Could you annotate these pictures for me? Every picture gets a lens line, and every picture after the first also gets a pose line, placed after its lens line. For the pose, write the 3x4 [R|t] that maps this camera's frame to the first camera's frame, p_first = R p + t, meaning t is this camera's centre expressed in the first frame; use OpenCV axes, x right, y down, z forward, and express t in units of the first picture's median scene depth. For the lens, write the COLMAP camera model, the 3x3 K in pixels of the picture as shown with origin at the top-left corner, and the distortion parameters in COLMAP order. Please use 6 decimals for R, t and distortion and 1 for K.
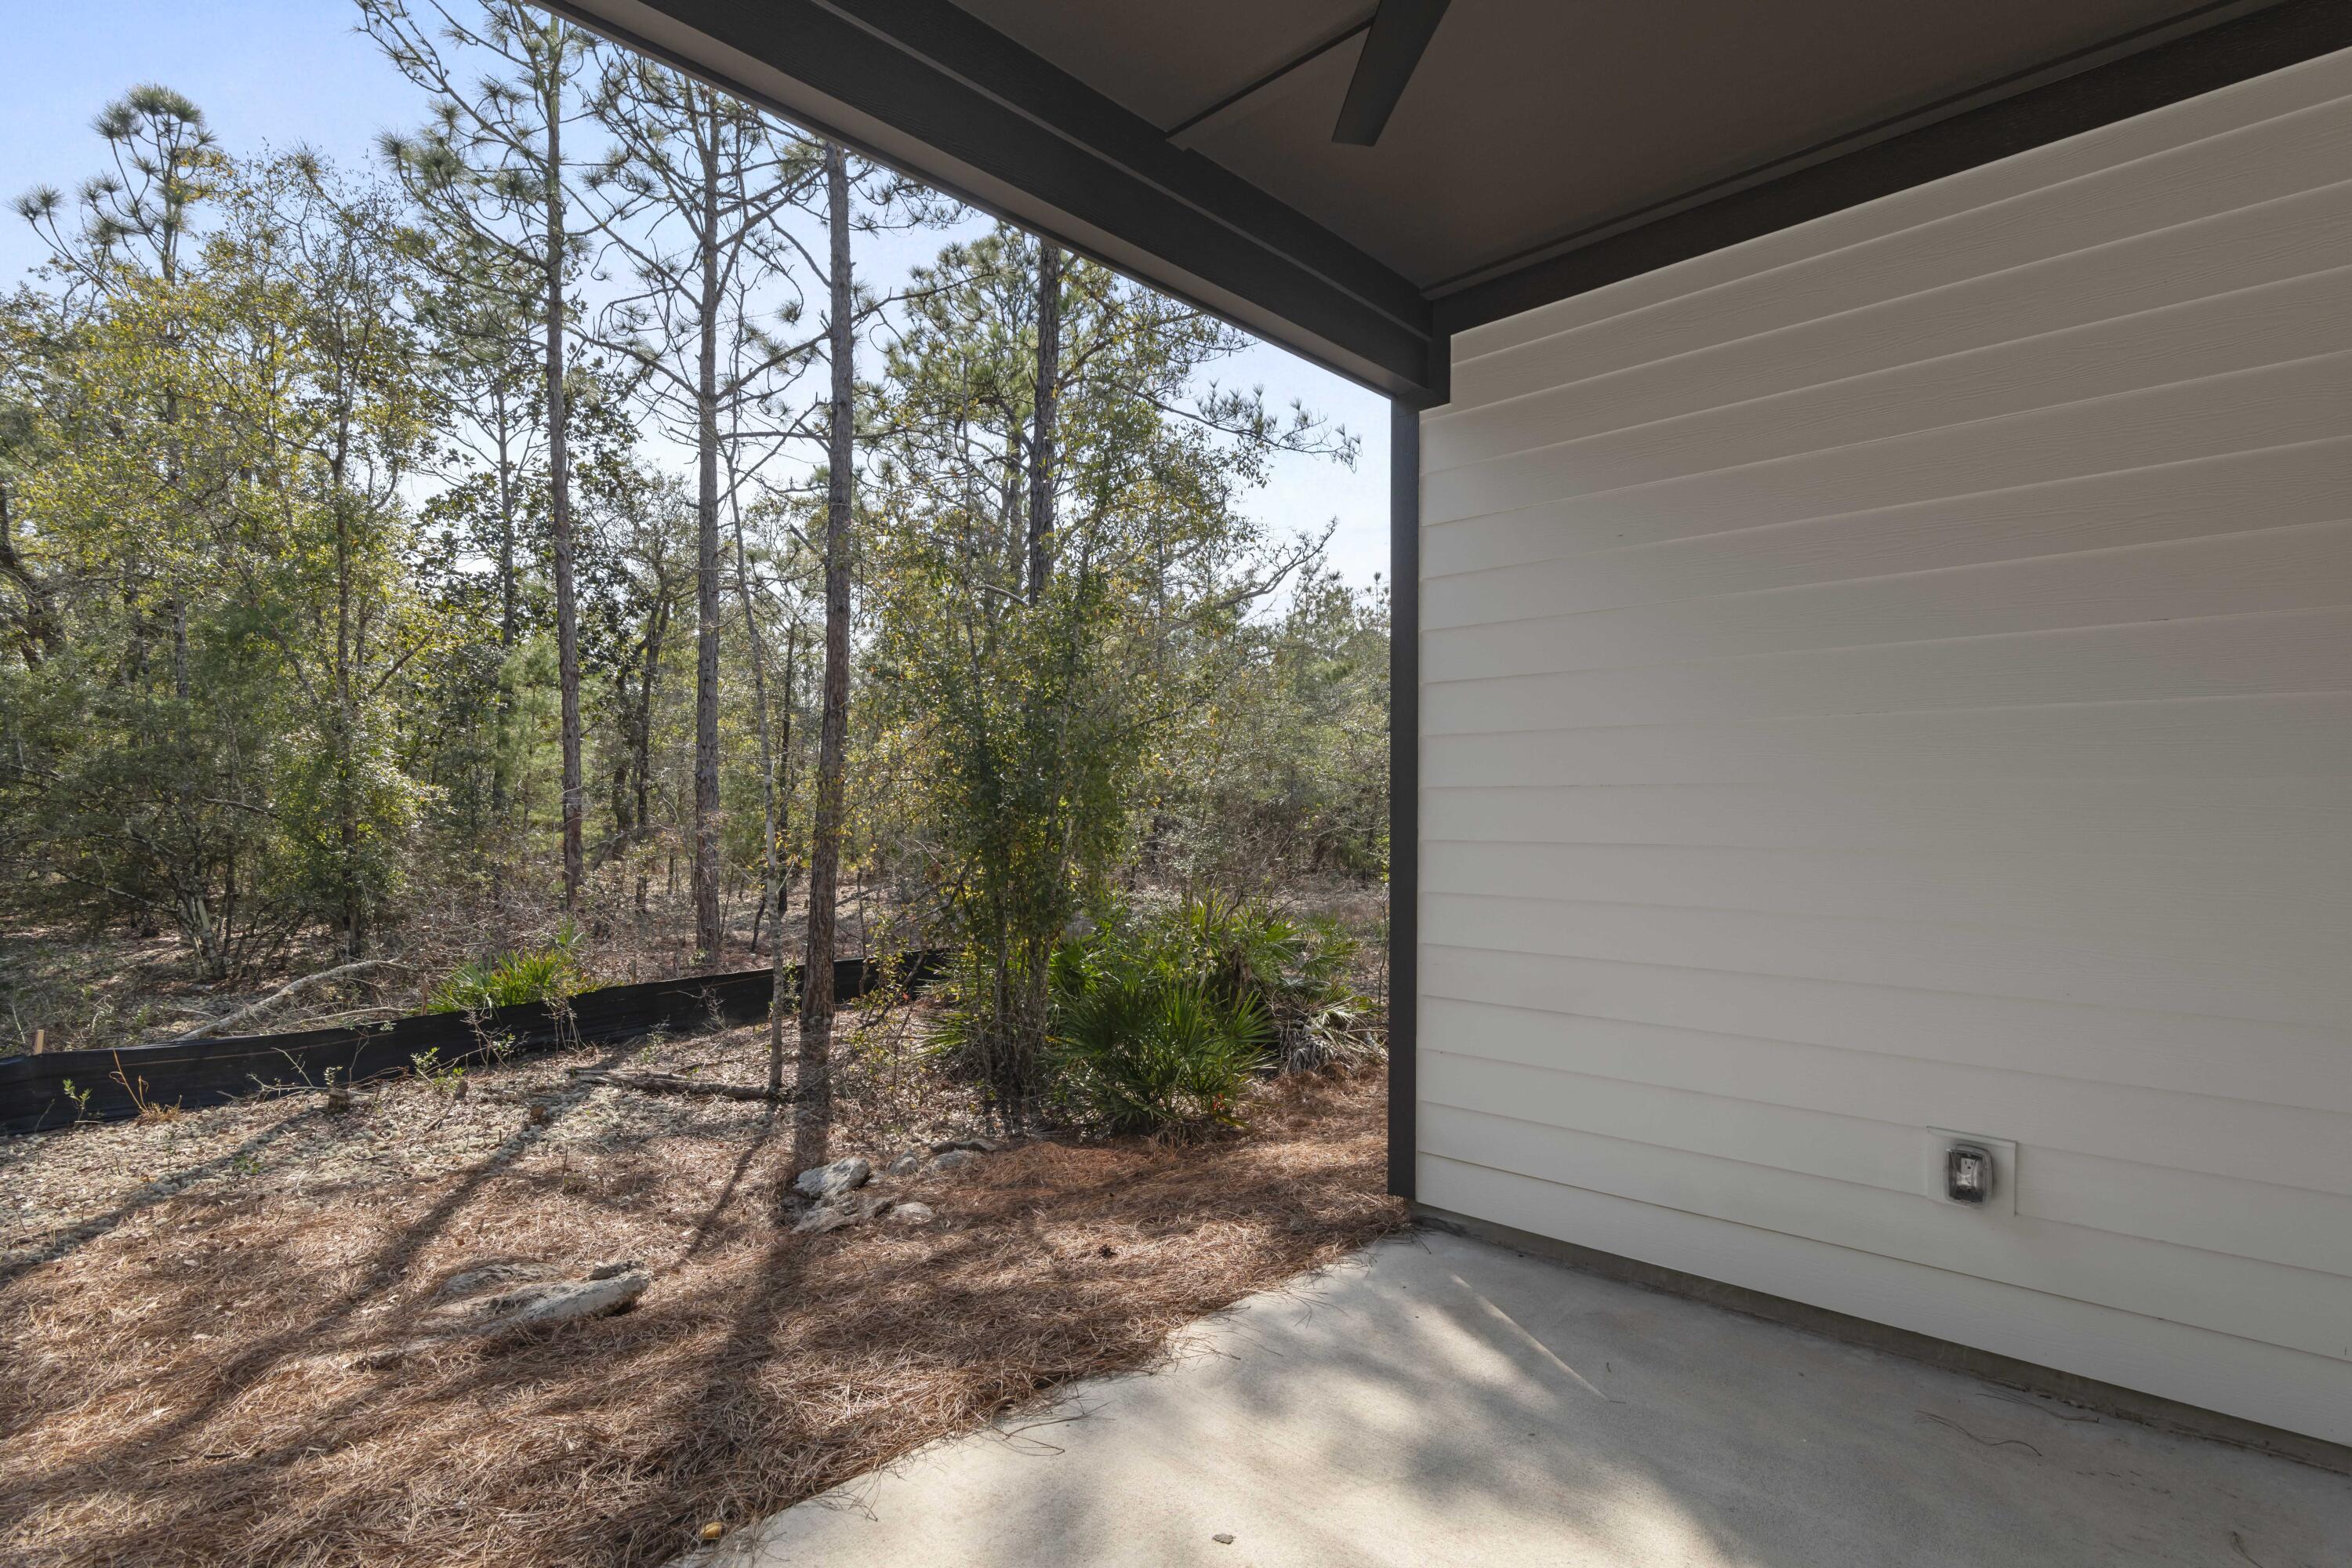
lens RADIAL K [[1159.8, 0, 1174.5], [0, 1159.8, 794.6], [0, 0, 1]] dist [0.003851, -0.000073]
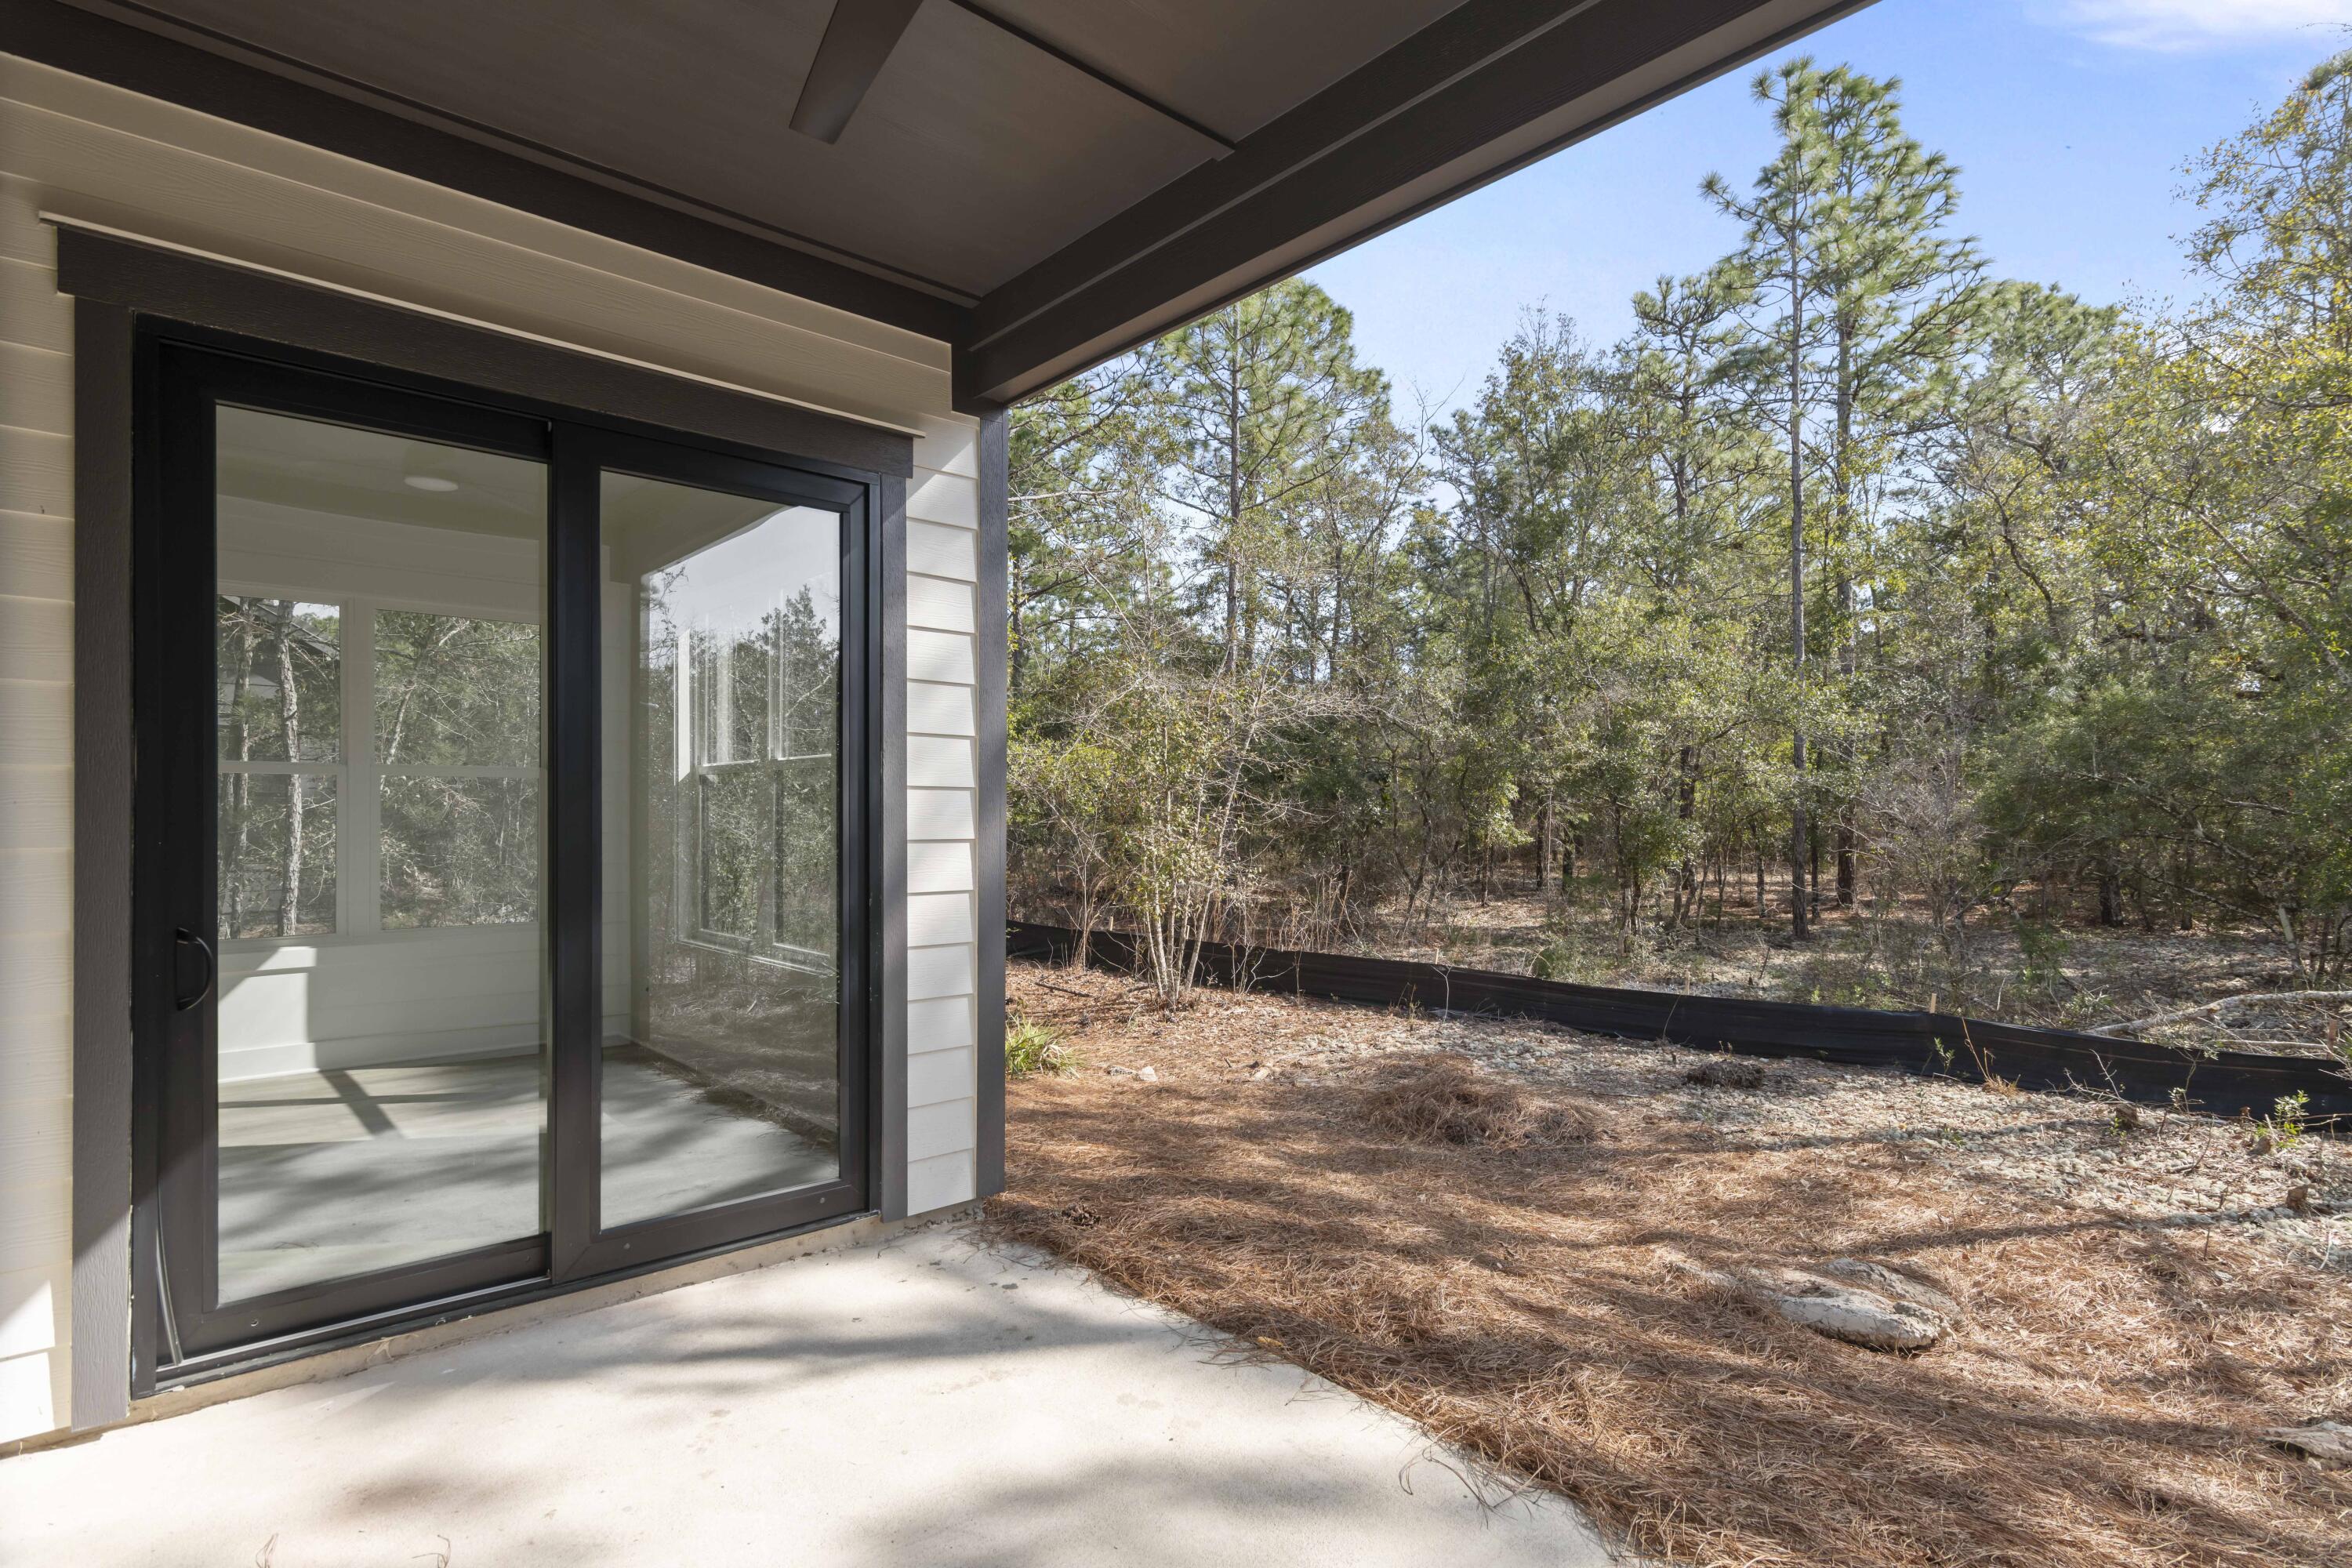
lens RADIAL K [[1159.8, 0, 1174.1], [0, 1159.8, 794.7], [0, 0, 1]] dist [0.003851, -0.000073]
pose [[-0.072811, -0.019676, -0.997152, 0.370618], [0.016569, 0.999644, -0.020935, 0.009365], [0.997208, -0.018046, -0.072459, 0.383001]]
